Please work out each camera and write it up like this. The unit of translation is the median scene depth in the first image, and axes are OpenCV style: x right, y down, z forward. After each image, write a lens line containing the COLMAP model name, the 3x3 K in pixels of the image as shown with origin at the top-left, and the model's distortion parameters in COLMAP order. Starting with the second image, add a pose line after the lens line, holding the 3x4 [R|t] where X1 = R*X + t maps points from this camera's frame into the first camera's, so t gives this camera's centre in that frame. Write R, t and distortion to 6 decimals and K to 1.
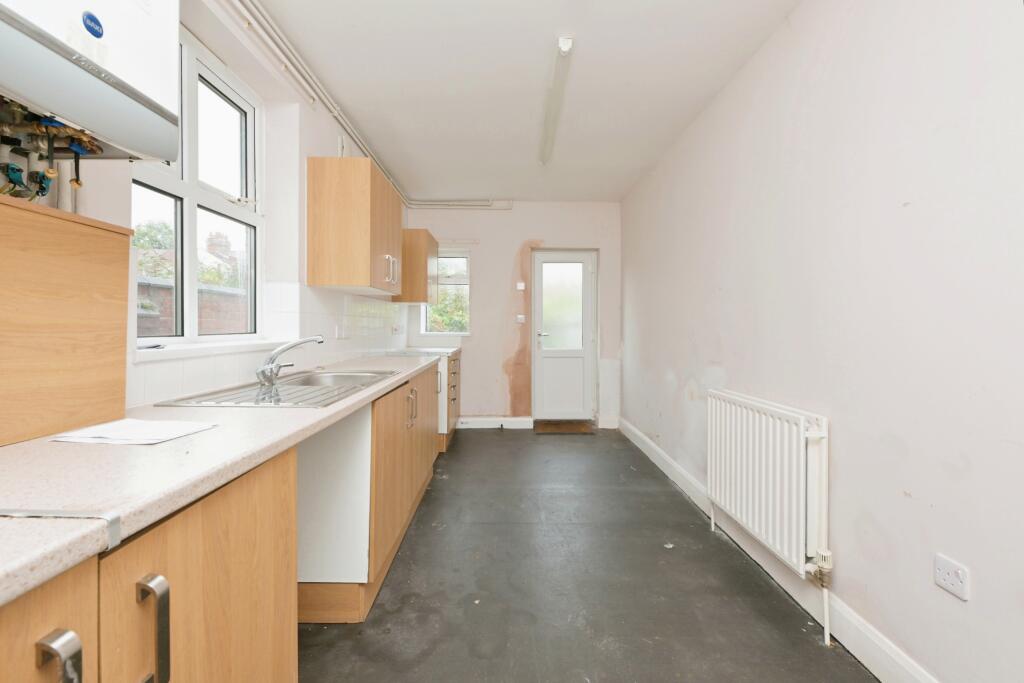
lens RADIAL K [[421.1, 0, 510.3], [0, 421.1, 328.8], [0, 0, 1]] dist [-0.001986, 0.000001]
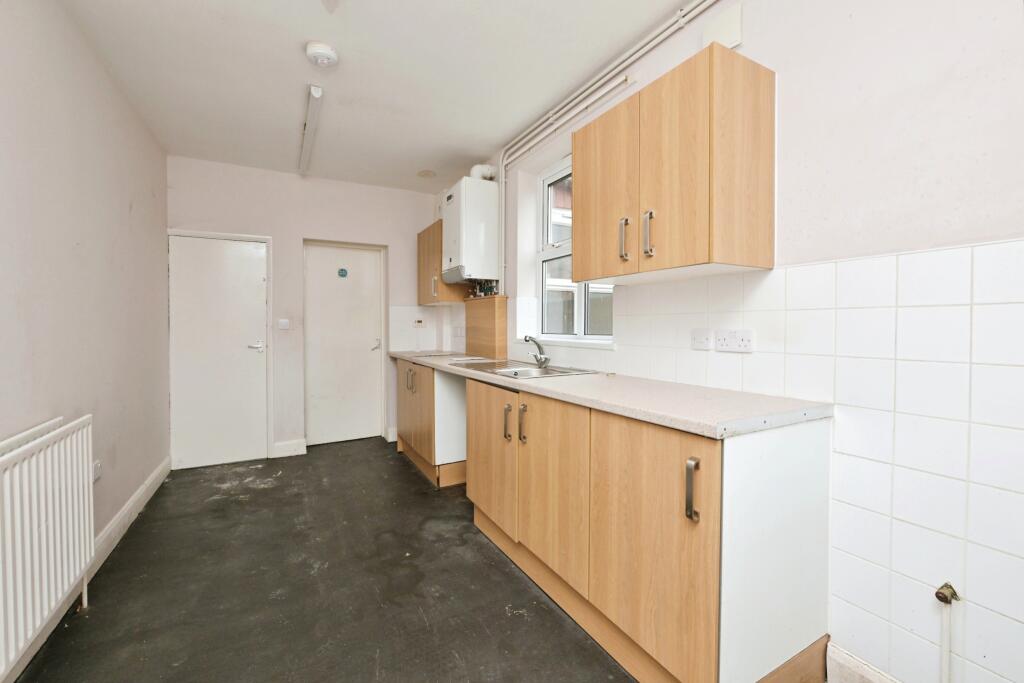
lens RADIAL K [[421.1, 0, 510.3], [0, 421.1, 328.8], [0, 0, 1]] dist [-0.001986, 0.000001]
pose [[-0.879768, 0.001457, -0.475401, 0.093366], [-0.004954, 0.999913, 0.012233, -0.009531], [0.475377, 0.013117, -0.879684, 0.863492]]
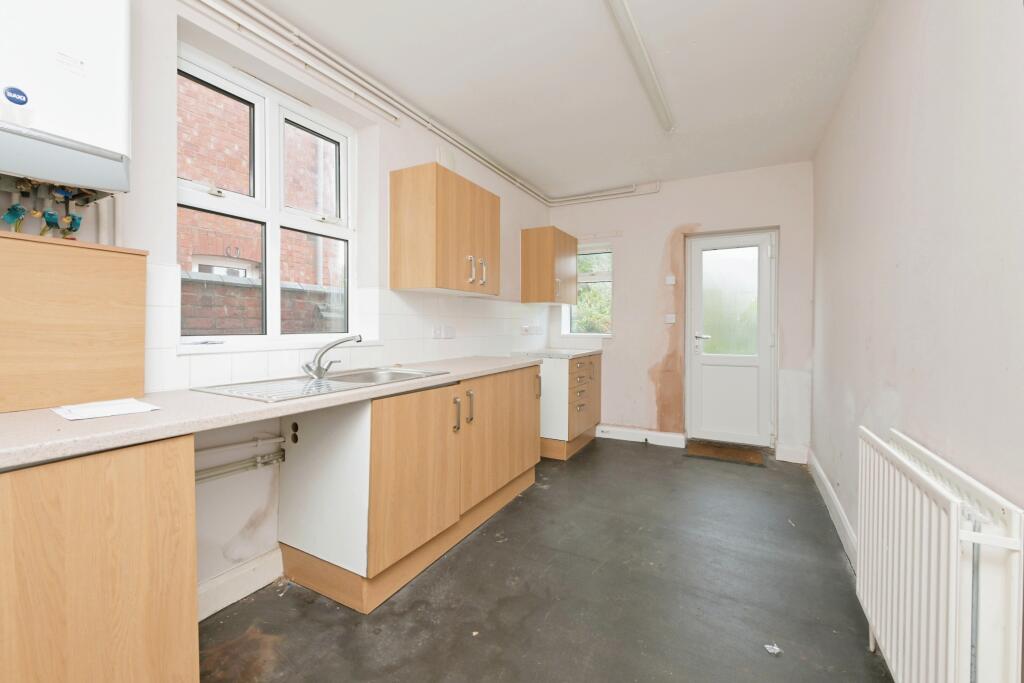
lens RADIAL K [[420.1, 0, 511.8], [0, 420.1, 330.8], [0, 0, 1]] dist [-0.001109, -0.000075]
pose [[0.874012, 0.004191, -0.485885, 0.164634], [-0.003201, 0.999991, 0.002867, 0.000242], [0.485893, -0.000950, 0.874018, 0.100182]]
